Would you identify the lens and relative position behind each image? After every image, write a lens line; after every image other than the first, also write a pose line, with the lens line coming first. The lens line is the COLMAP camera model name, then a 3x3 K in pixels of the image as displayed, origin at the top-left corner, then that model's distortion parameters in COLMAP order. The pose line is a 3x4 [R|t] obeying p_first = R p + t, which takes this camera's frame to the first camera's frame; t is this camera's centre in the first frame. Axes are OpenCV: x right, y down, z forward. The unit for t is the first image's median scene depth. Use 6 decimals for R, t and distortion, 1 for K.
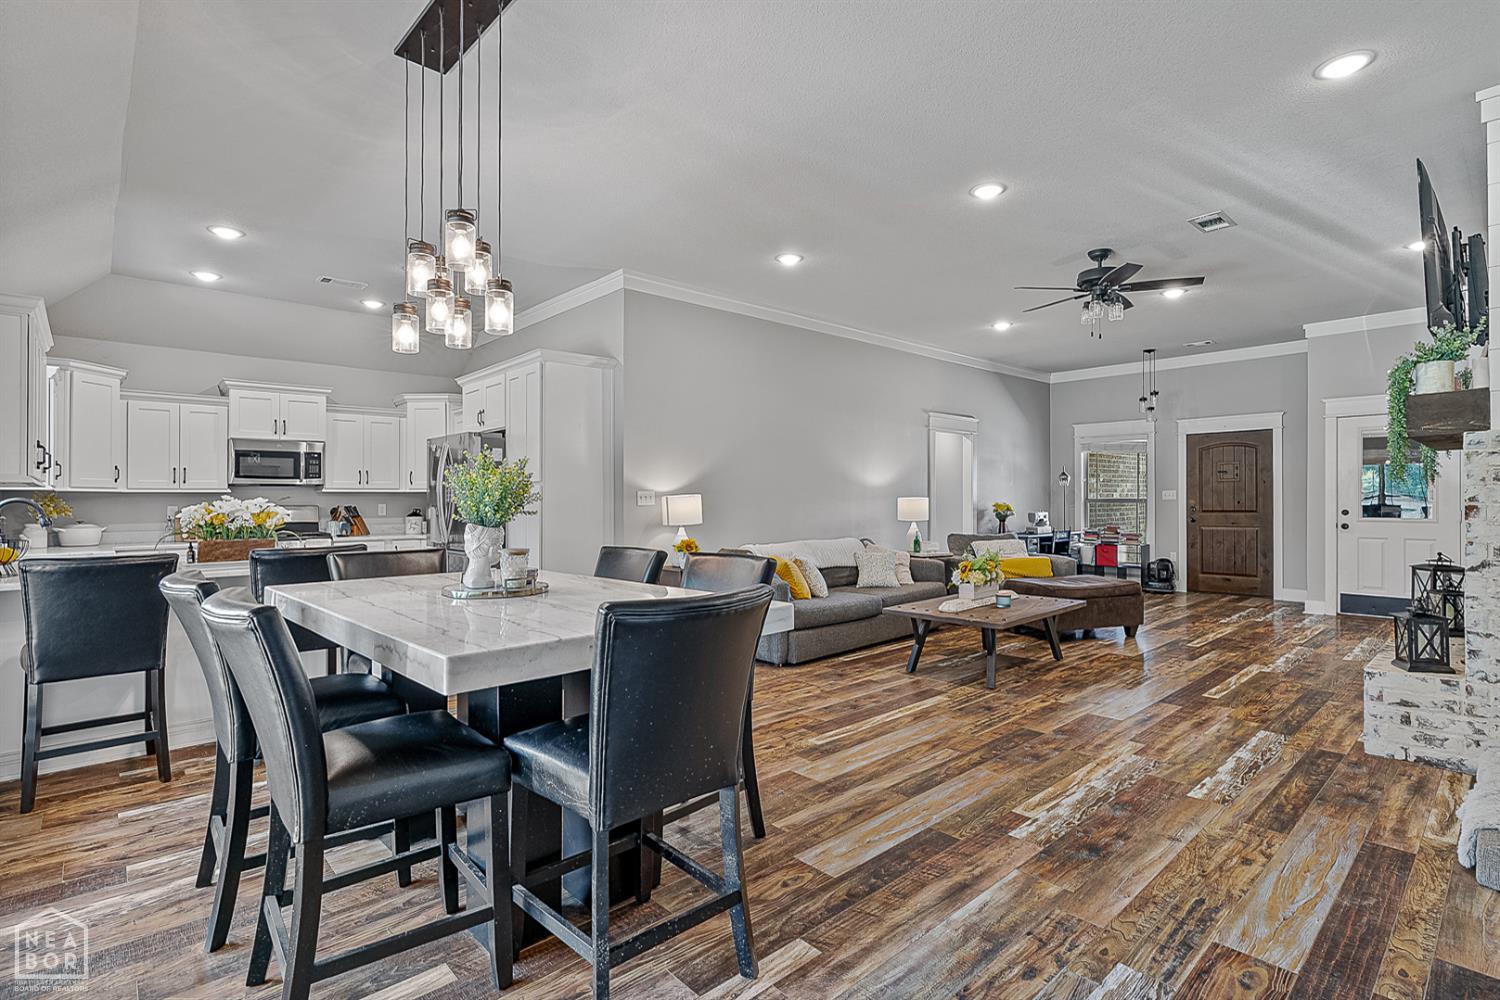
lens RADIAL K [[721.3, 0, 750.0], [0, 721.3, 500.0], [0, 0, 1]] dist [0.000426, 0.000122]
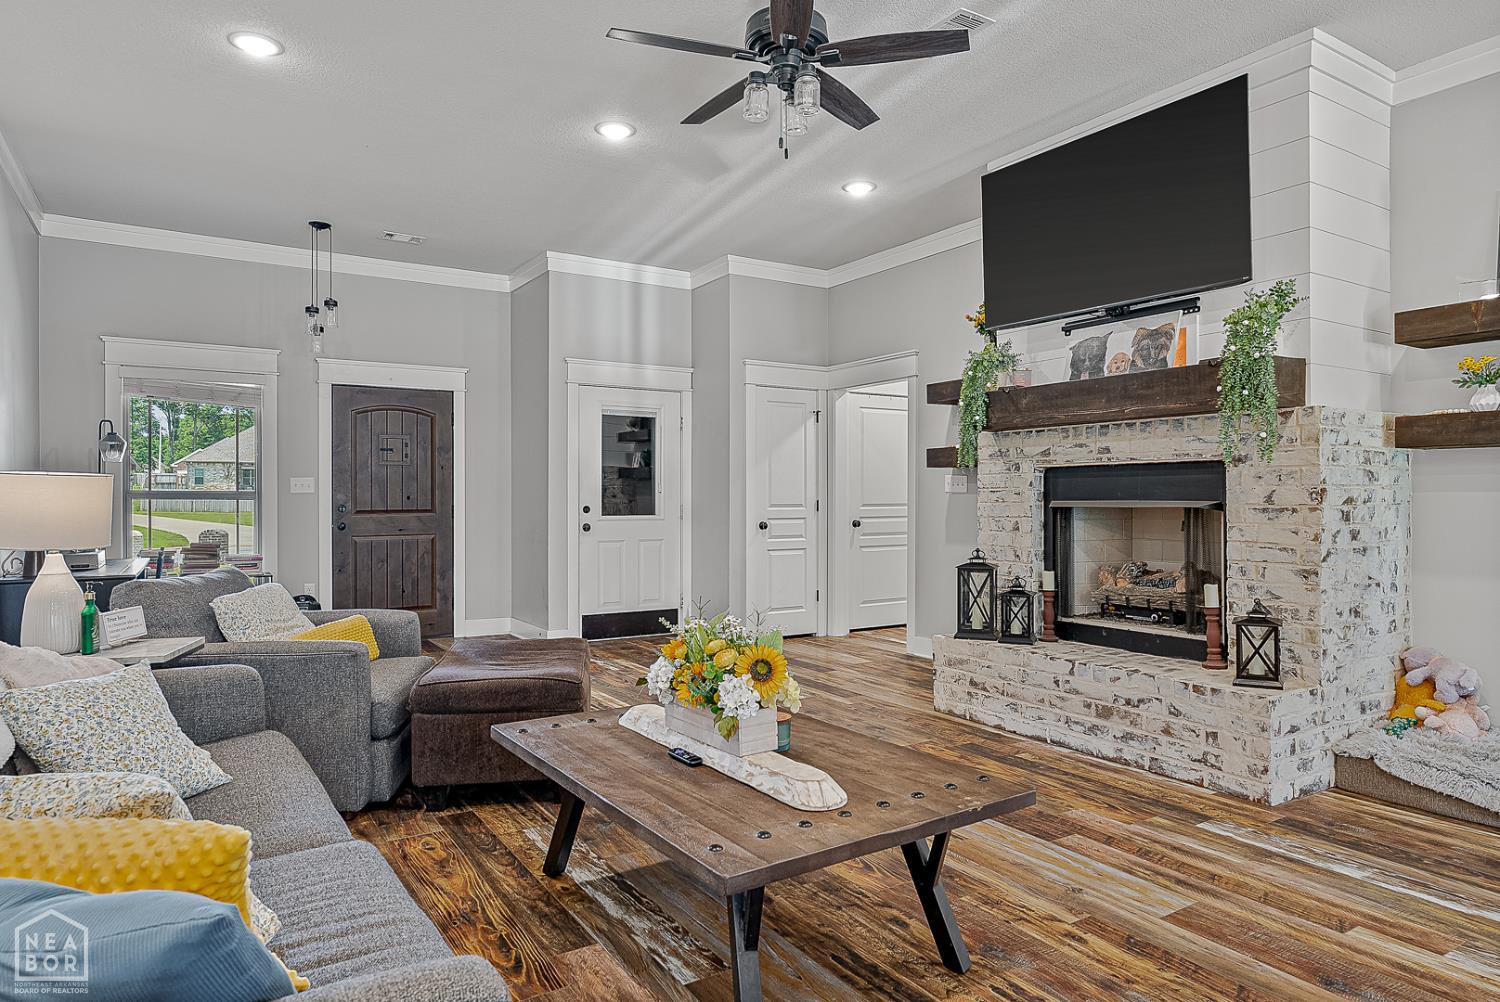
lens RADIAL K [[906.7, 0, 750.0], [0, 906.7, 501.0], [0, 0, 1]] dist [0.000780, 0.001712]
pose [[0.166265, 0.000804, 0.986081, -0.137571], [0.002527, 0.999996, -0.001241, 0.013473], [-0.986078, 0.002698, 0.166263, 0.917221]]
